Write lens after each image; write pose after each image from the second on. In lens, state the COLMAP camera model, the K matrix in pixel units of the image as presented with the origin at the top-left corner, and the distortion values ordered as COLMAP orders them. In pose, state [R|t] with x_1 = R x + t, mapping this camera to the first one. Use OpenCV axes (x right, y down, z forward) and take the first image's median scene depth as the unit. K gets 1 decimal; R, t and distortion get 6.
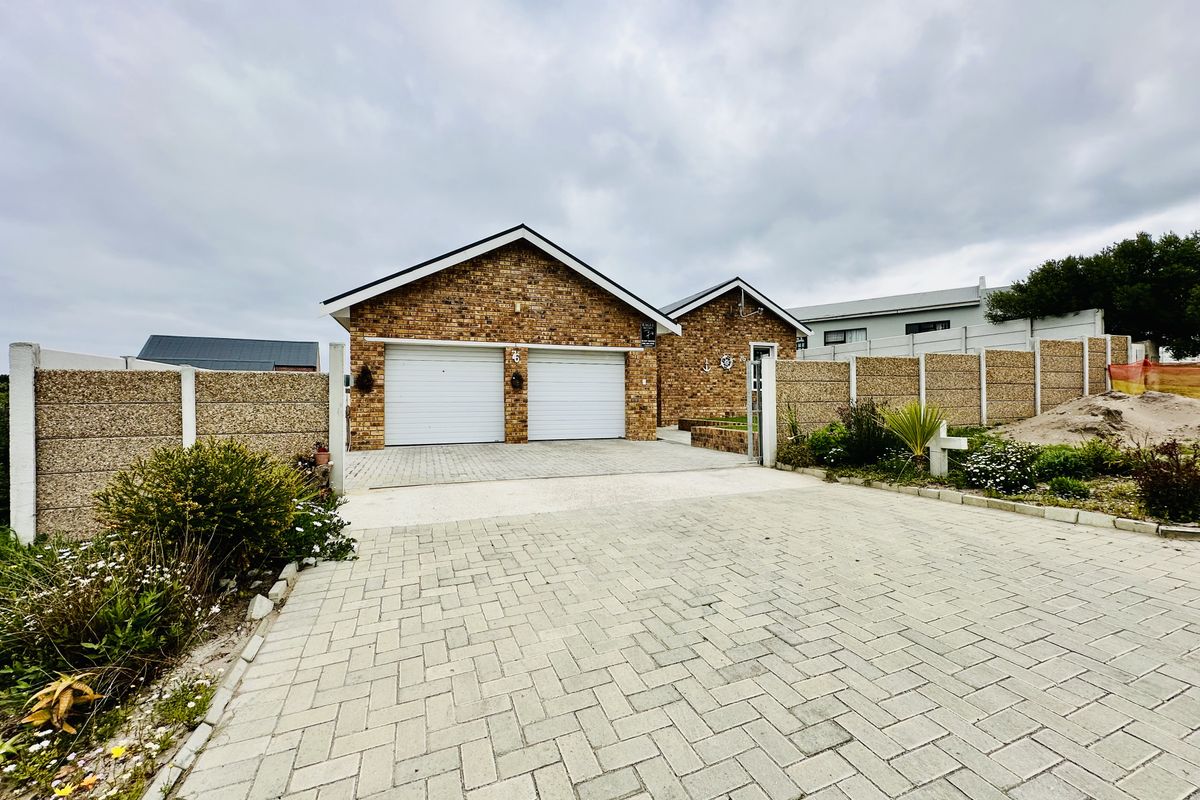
lens RADIAL K [[480.9, 0, 596.0], [0, 480.9, 398.8], [0, 0, 1]] dist [0.000162, 0.001012]
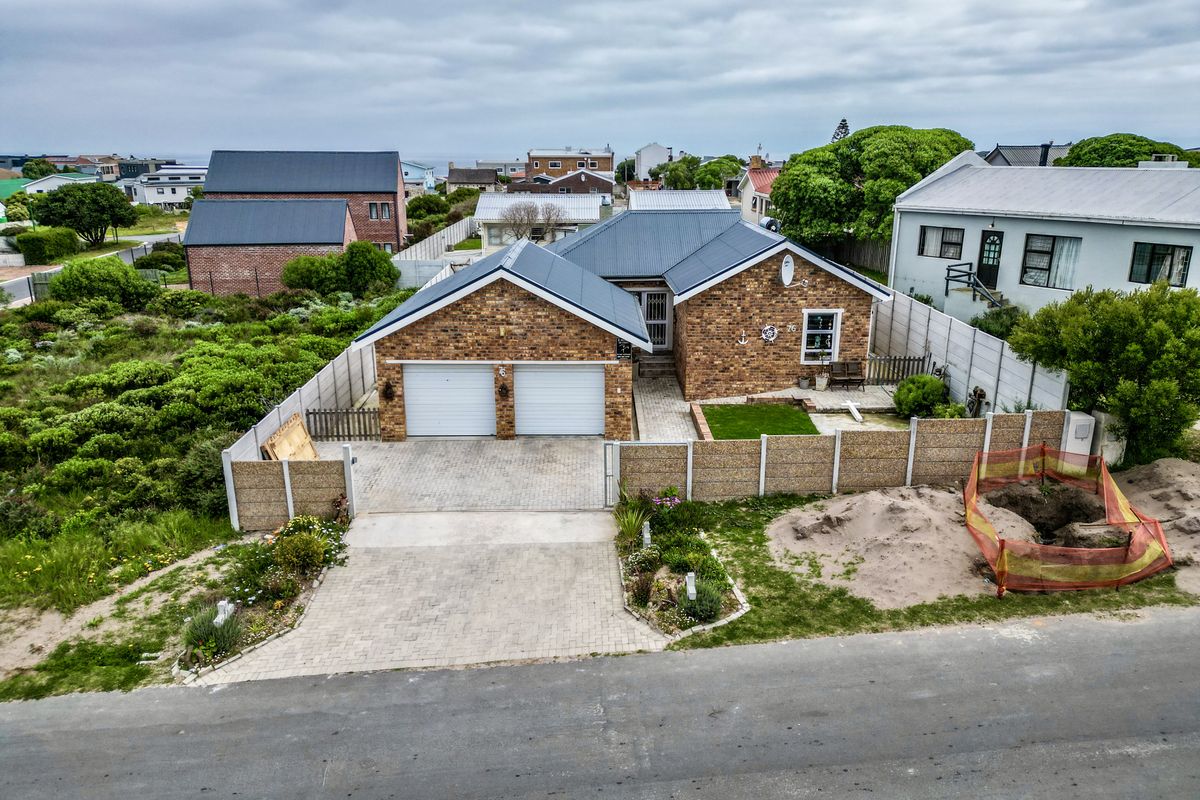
lens RADIAL K [[843.2, 0, 603.2], [0, 843.2, 399.5], [0, 0, 1]] dist [0.066866, -0.002131]
pose [[0.946425, 0.097249, -0.307933, 0.660741], [-0.003609, 0.956702, 0.291046, -0.576303], [0.322904, -0.274341, 0.905798, -0.769172]]
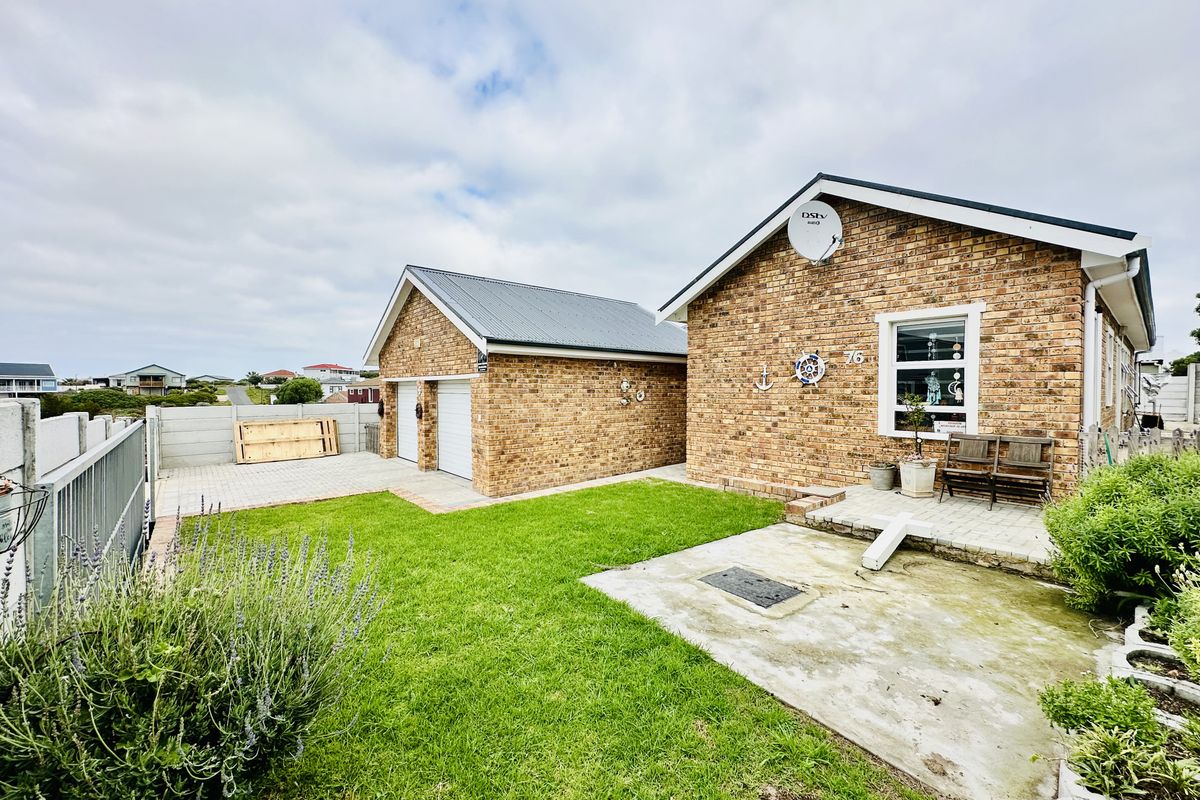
lens RADIAL K [[480.9, 0, 609.0], [0, 480.9, 397.1], [0, 0, 1]] dist [0.000162, 0.001012]
pose [[0.359177, 0.016295, -0.933127, 0.881325], [0.003397, 0.999818, 0.018767, -0.081055], [0.933263, -0.009911, 0.359056, 0.912336]]
